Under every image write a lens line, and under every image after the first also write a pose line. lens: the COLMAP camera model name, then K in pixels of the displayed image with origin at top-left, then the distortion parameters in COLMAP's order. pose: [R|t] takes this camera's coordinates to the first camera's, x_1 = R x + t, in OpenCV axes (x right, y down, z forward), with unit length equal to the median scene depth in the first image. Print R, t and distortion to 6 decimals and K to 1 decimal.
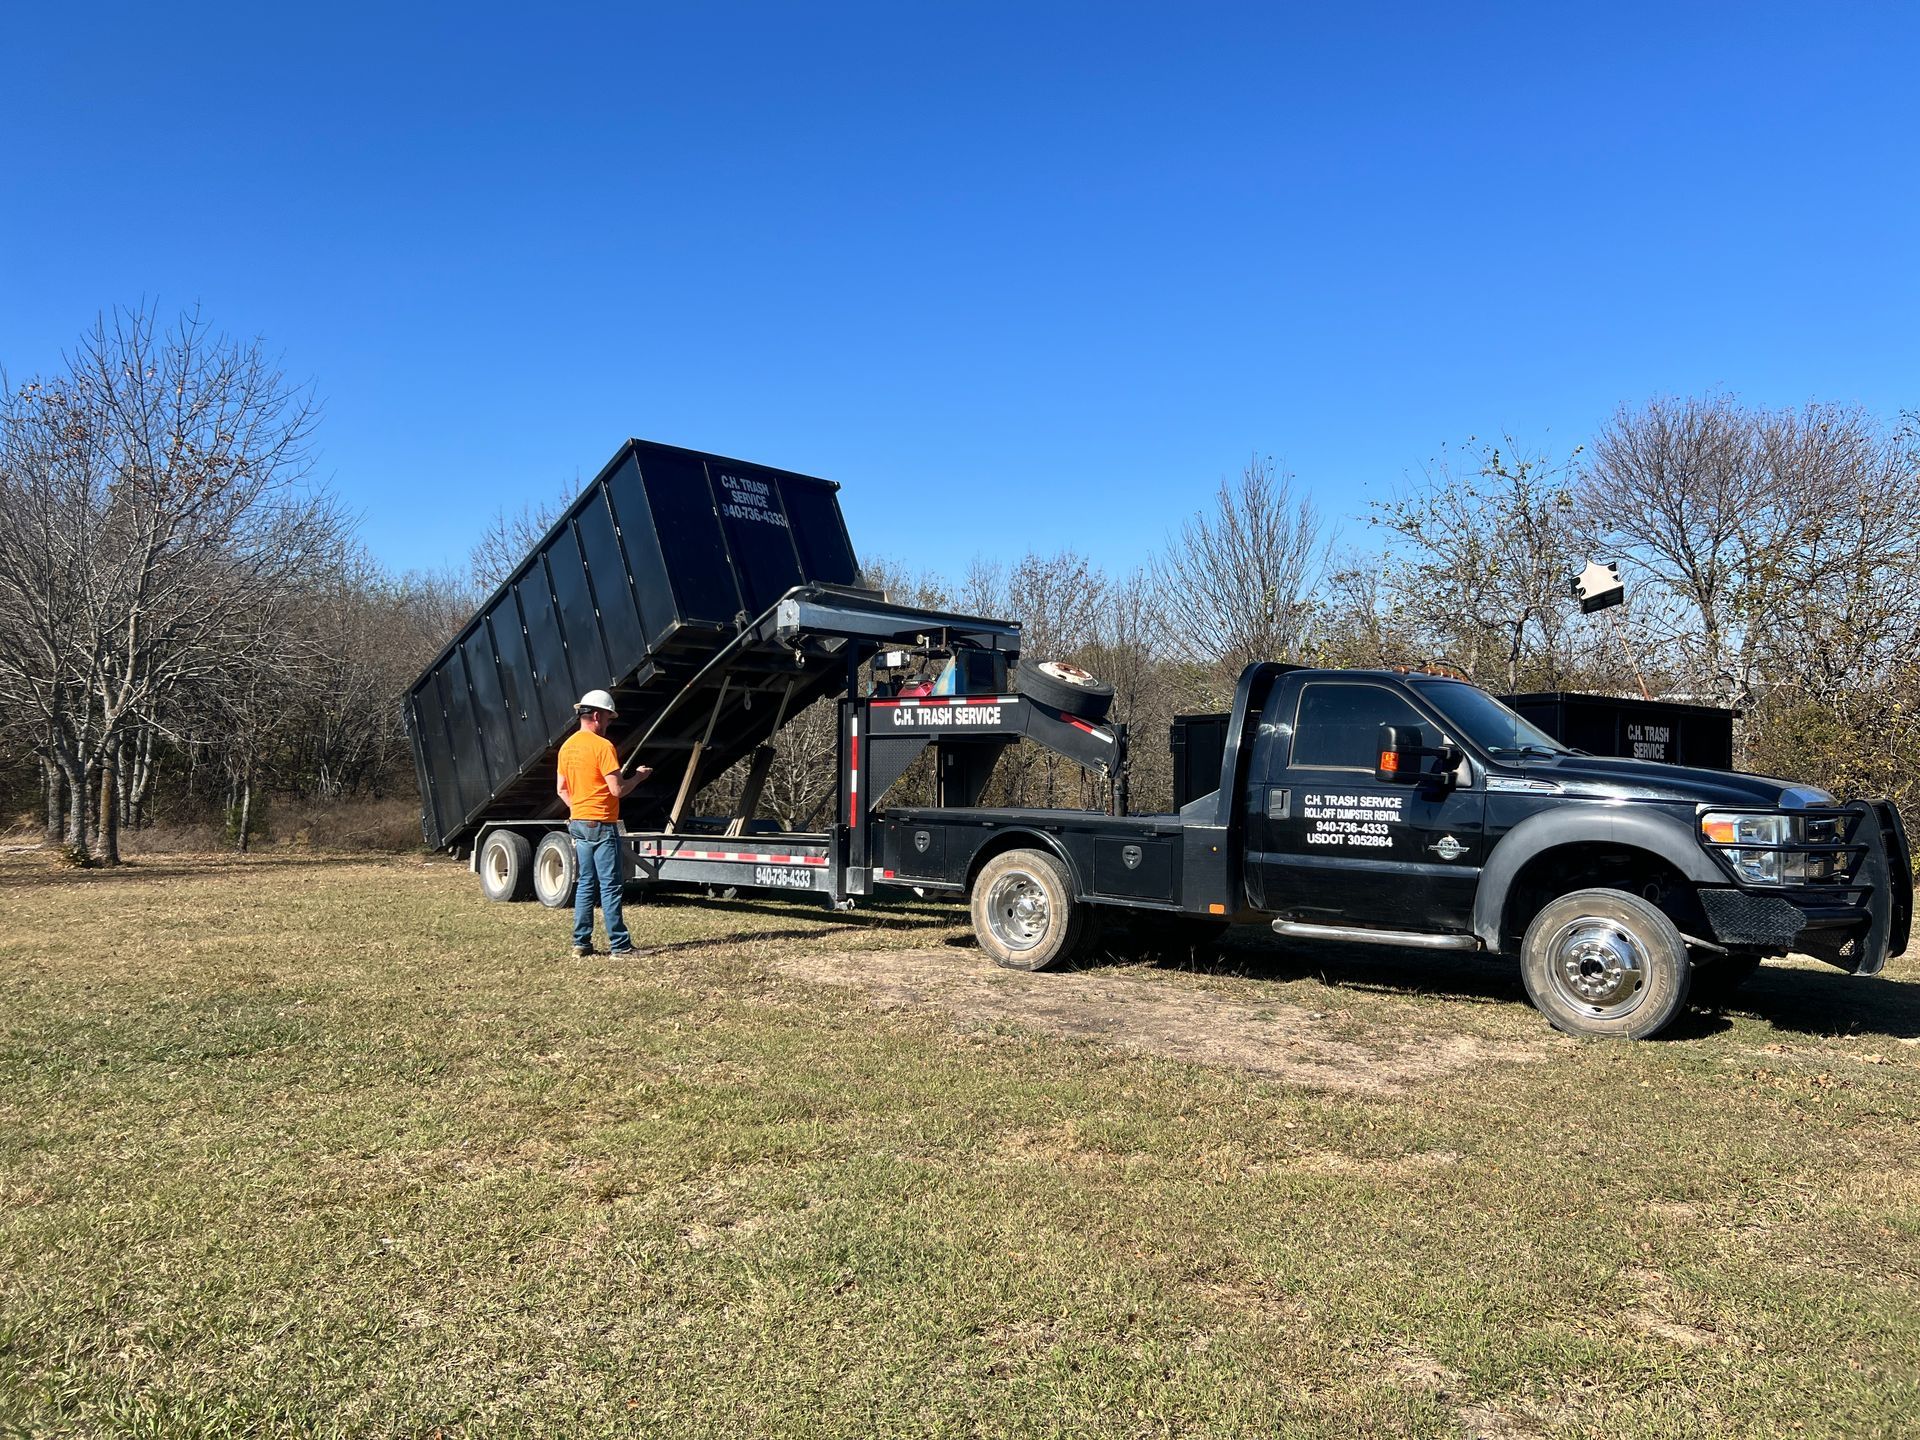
lens RADIAL K [[1515.8, 0, 954.2], [0, 1515.8, 706.4], [0, 0, 1]] dist [0.061422, -0.078661]
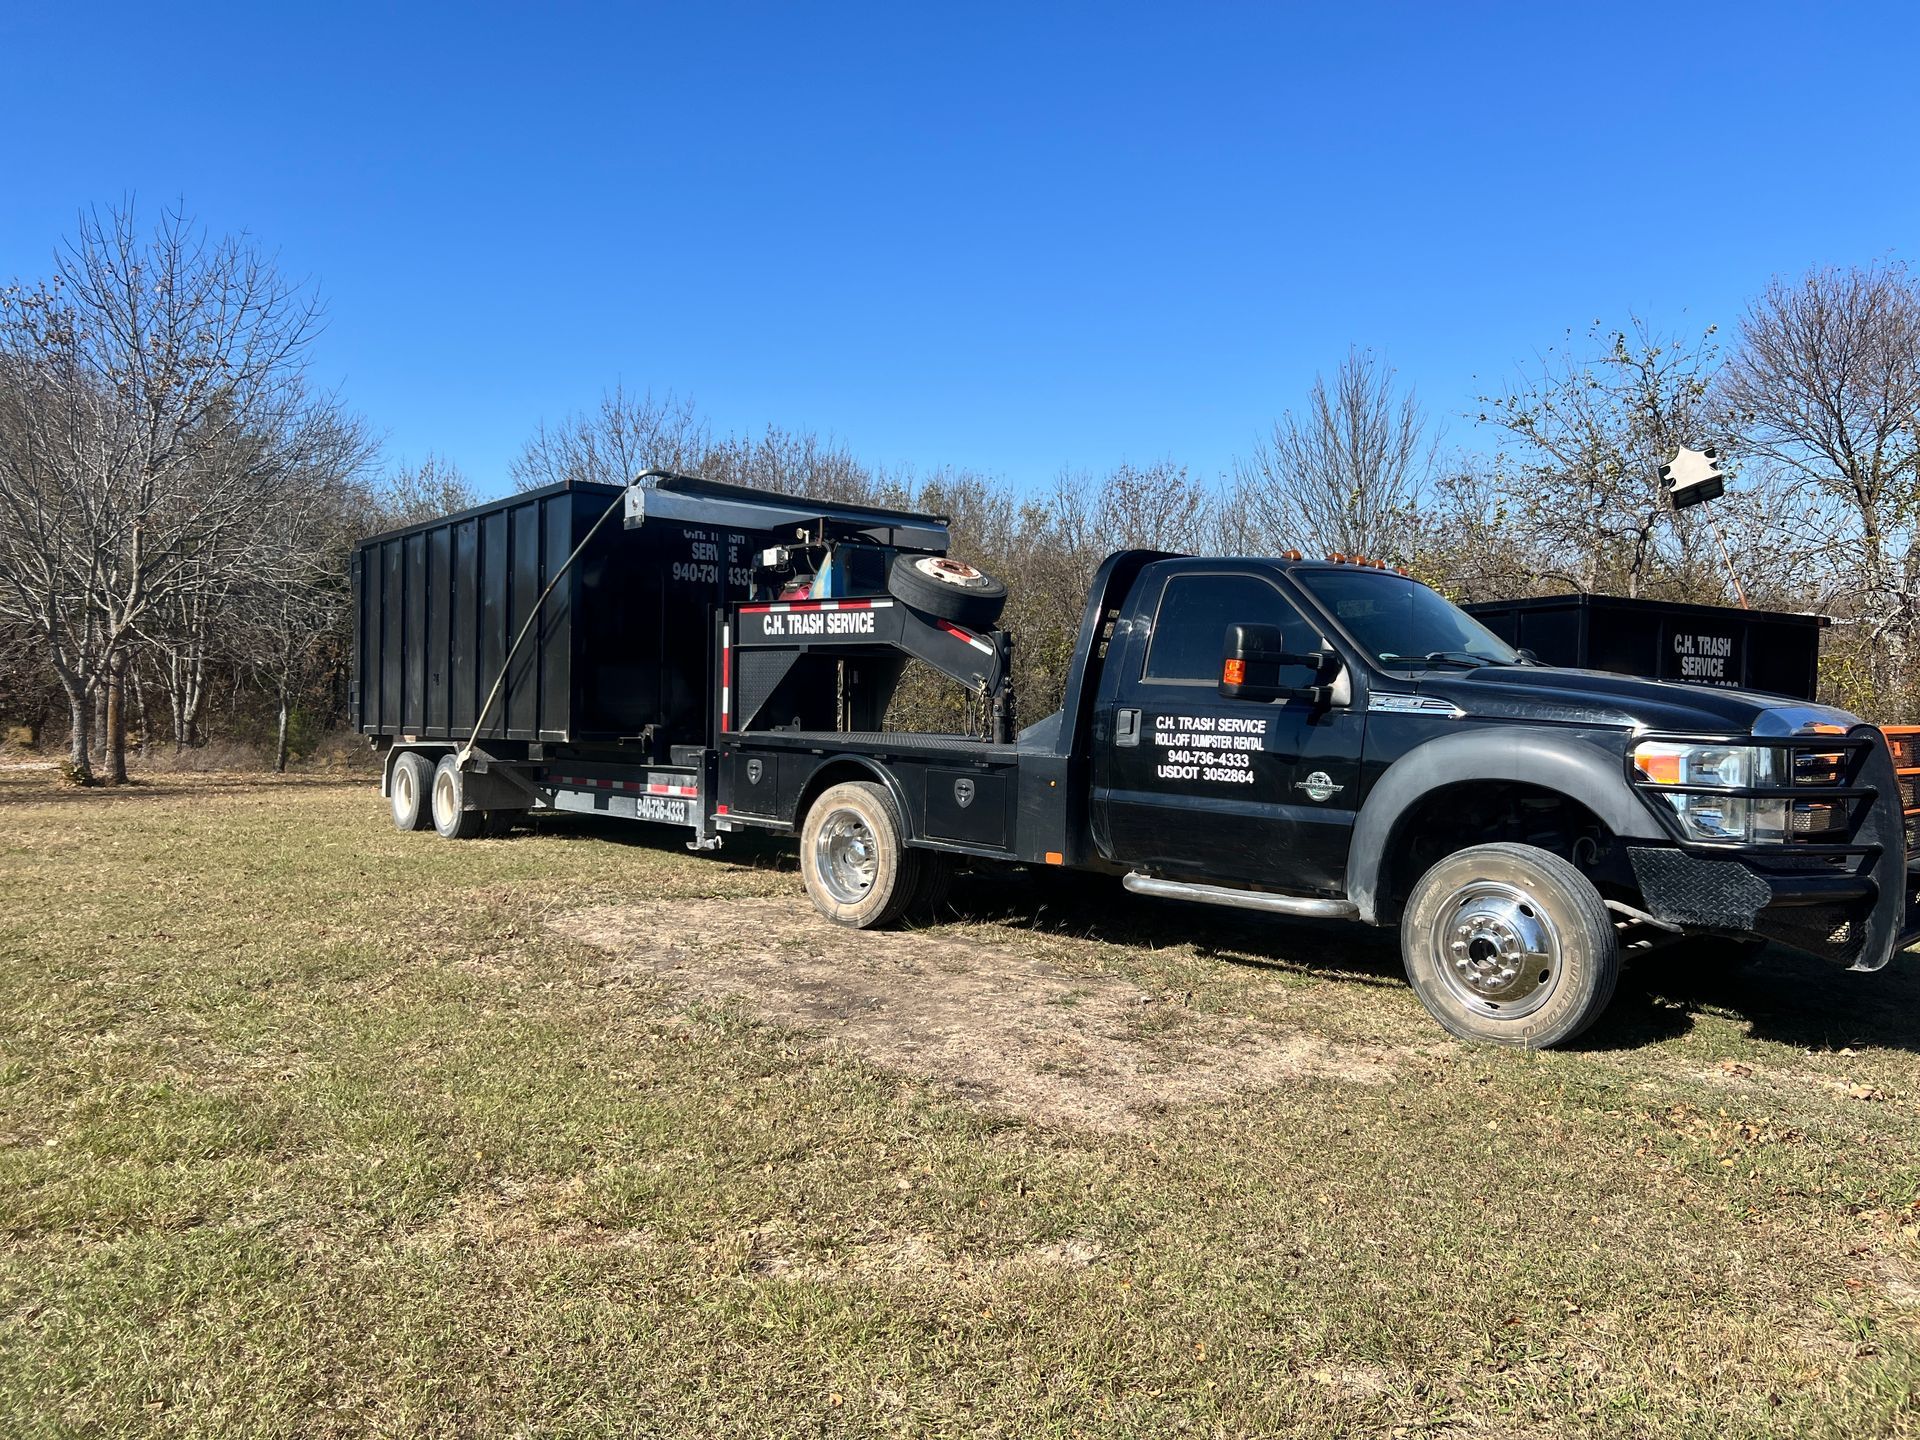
lens RADIAL K [[1515.8, 0, 954.2], [0, 1515.8, 706.4], [0, 0, 1]] dist [0.061422, -0.078661]
pose [[0.994412, 0.004878, -0.105460, 0.203714], [0.000242, 0.998824, 0.048479, 0.014867], [0.105573, -0.048234, 0.993241, 0.208639]]
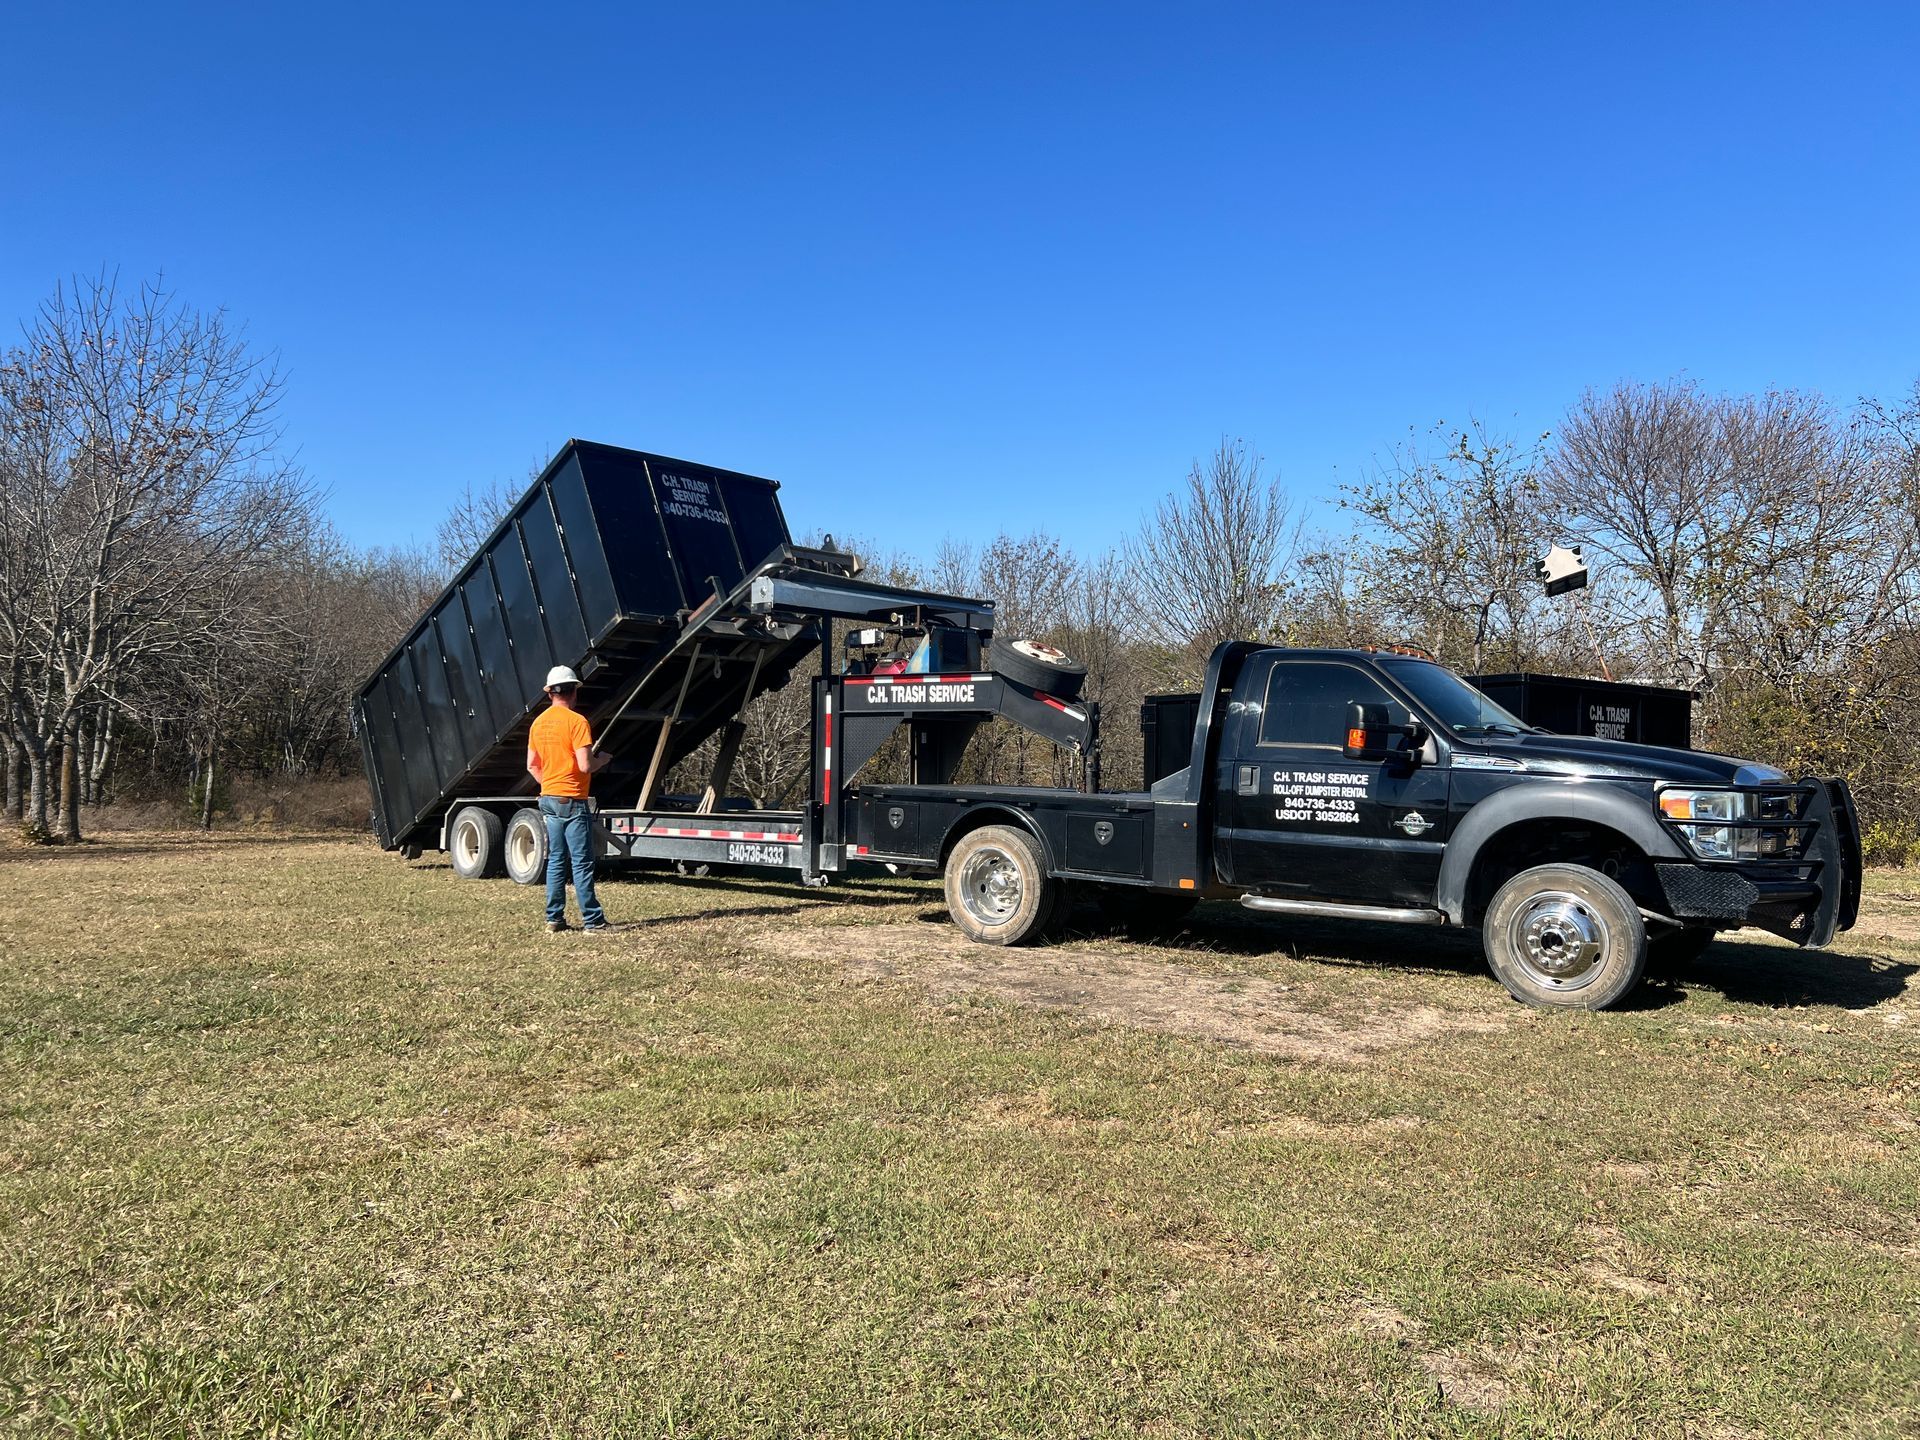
lens RADIAL K [[1515.1, 0, 965.4], [0, 1515.1, 706.2], [0, 0, 1]] dist [0.070801, -0.100589]
pose [[0.999626, 0.004097, 0.027027, -0.002940], [-0.004425, 0.999917, 0.012086, 0.002954], [-0.026975, -0.012201, 0.999562, -0.007965]]
